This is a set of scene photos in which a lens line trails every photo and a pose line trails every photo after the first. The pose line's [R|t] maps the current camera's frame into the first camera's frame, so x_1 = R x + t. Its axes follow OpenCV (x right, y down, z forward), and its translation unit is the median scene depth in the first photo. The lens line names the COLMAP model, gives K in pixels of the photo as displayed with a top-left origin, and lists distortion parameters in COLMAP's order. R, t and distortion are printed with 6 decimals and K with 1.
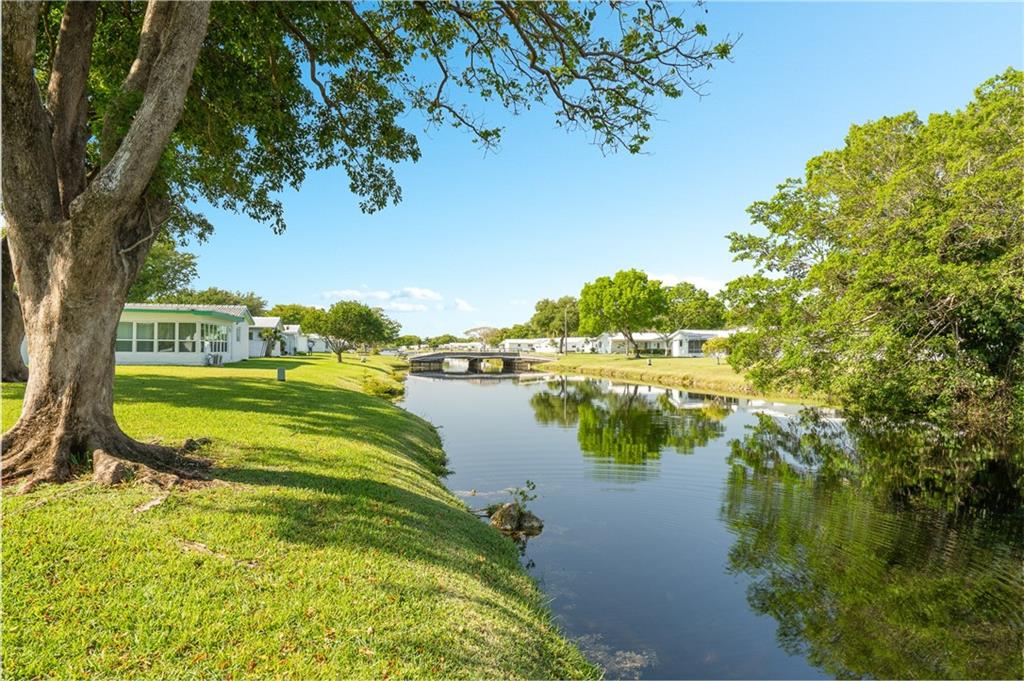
lens RADIAL K [[701.8, 0, 512.0], [0, 701.8, 340.5], [0, 0, 1]] dist [0.002426, 0.000782]
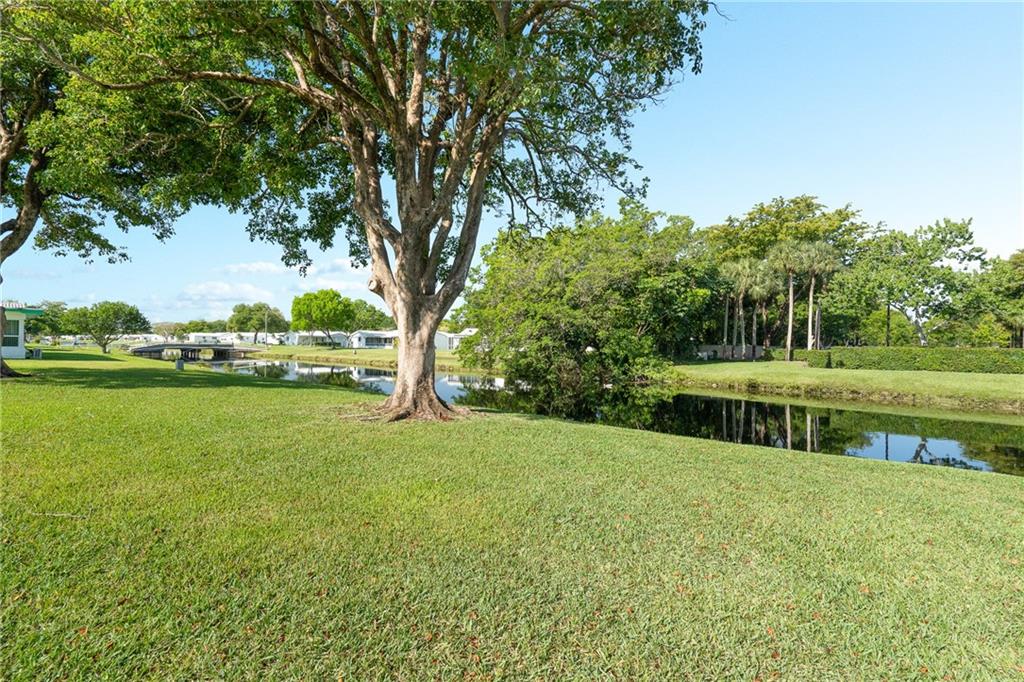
lens RADIAL K [[469.7, 0, 514.5], [0, 469.7, 348.3], [0, 0, 1]] dist [-0.002913, 0.000286]
pose [[0.798522, 0.001223, 0.601964, -0.105165], [-0.017467, 0.999624, 0.021140, -0.003829], [-0.601712, -0.027396, 0.798243, -0.022541]]
